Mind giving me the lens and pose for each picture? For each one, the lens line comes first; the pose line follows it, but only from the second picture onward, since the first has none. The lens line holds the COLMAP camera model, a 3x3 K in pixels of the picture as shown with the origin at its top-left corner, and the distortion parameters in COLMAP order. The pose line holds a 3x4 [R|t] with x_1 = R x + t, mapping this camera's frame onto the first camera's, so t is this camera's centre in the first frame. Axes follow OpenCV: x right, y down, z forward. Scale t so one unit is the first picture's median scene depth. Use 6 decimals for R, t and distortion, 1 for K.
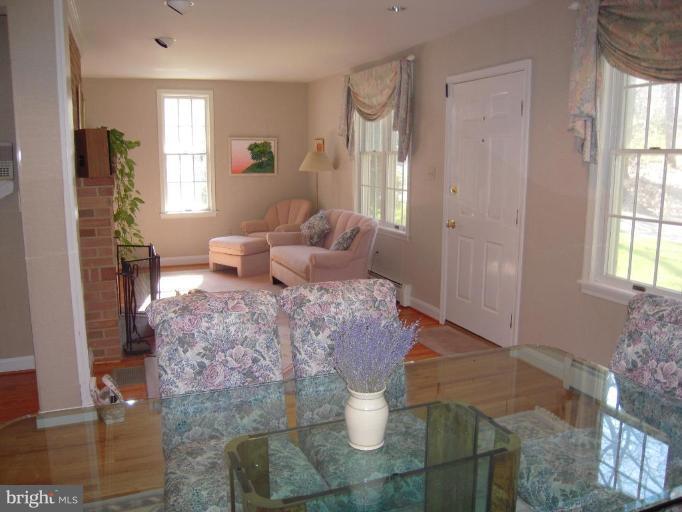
lens RADIAL K [[570.2, 0, 343.2], [0, 570.2, 258.1], [0, 0, 1]] dist [-0.105702, 0.041377]
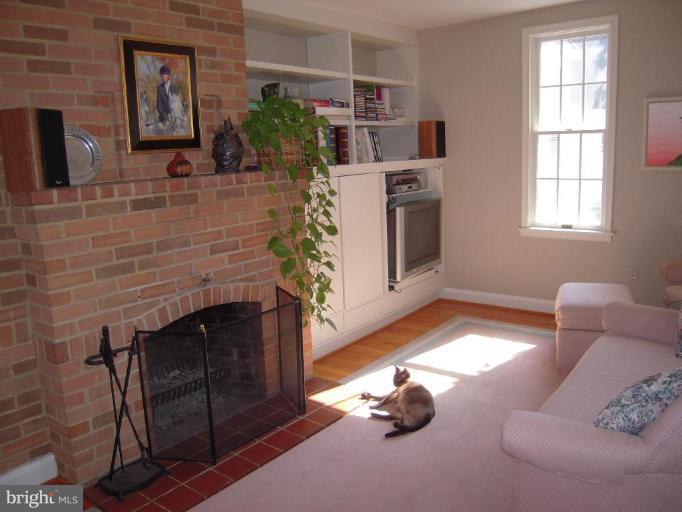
lens RADIAL K [[570.2, 0, 340.2], [0, 570.2, 254.0], [0, 0, 1]] dist [-0.105702, 0.041377]
pose [[0.504709, 0.138227, -0.852152, 0.240117], [-0.110522, 0.989321, 0.095017, -0.177147], [0.856186, 0.046226, 0.514596, 1.018182]]
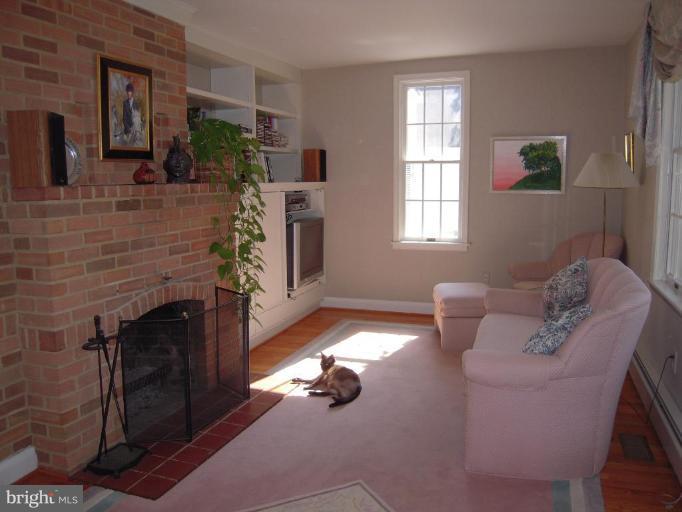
lens RADIAL K [[570.2, 0, 338.6], [0, 570.2, 252.0], [0, 0, 1]] dist [-0.105702, 0.041377]
pose [[0.749161, 0.077820, -0.657801, 0.241500], [-0.106790, 0.994274, -0.003995, -0.110523], [0.653723, 0.073240, 0.753181, 0.785059]]
